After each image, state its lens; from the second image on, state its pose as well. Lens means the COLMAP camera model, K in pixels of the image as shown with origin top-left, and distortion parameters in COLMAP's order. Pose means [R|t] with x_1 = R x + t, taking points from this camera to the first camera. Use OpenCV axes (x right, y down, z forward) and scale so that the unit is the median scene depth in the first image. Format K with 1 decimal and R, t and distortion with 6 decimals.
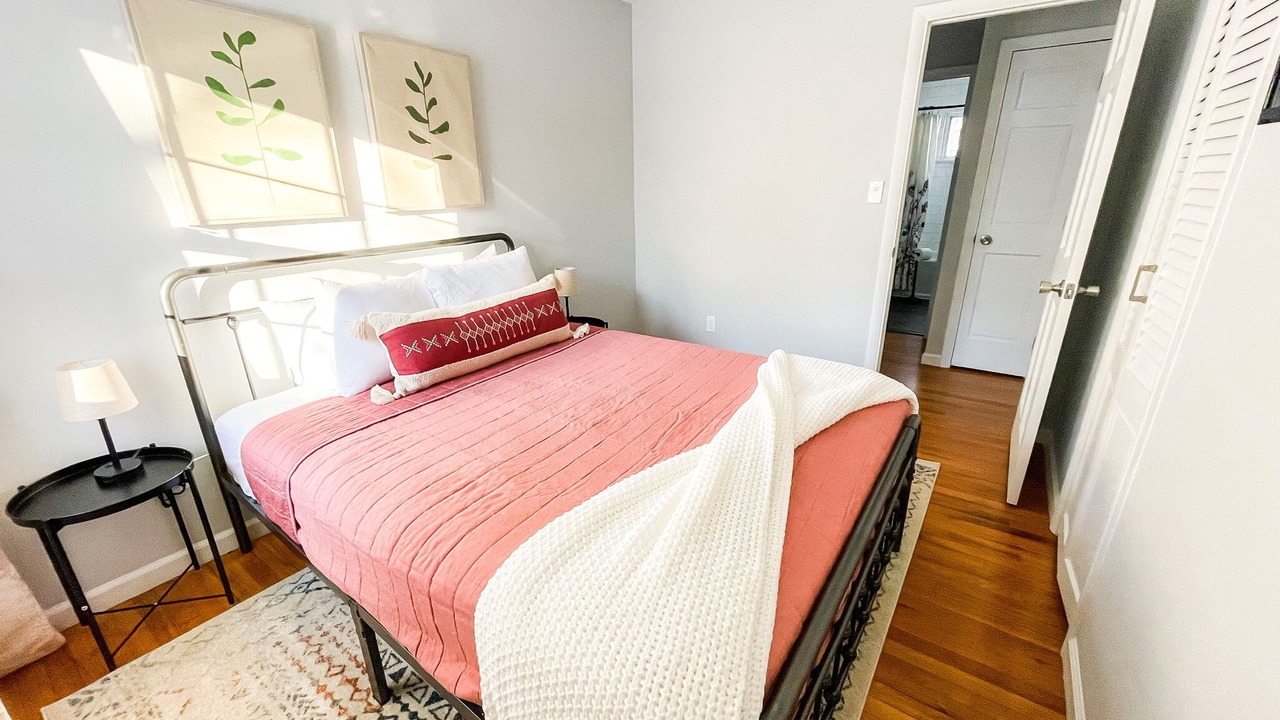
lens RADIAL K [[514.6, 0, 636.3], [0, 514.6, 357.1], [0, 0, 1]] dist [-0.008464, 0.000761]
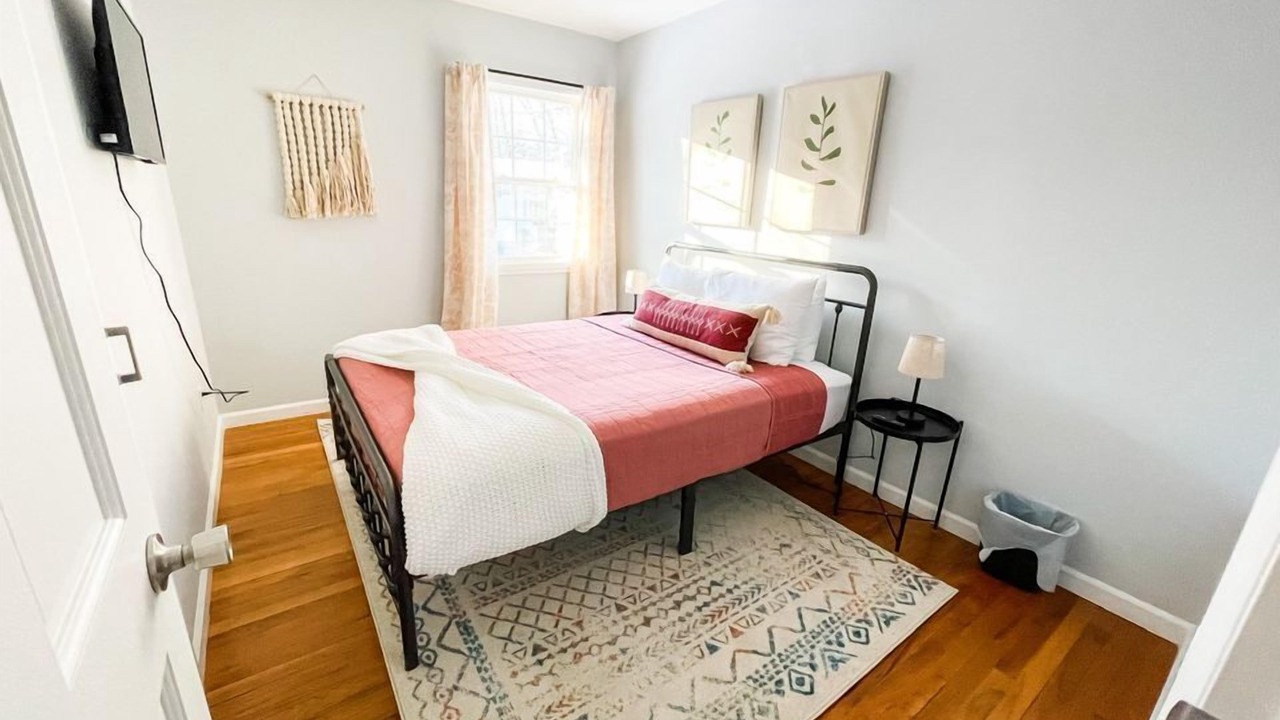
lens RADIAL K [[514.6, 0, 638.7], [0, 514.6, 360.4], [0, 0, 1]] dist [-0.008464, 0.000761]
pose [[-0.314871, 0.282947, -0.905979, 0.821814], [-0.343445, 0.855883, 0.386665, -0.373765], [0.884818, 0.432903, -0.172316, 1.058581]]
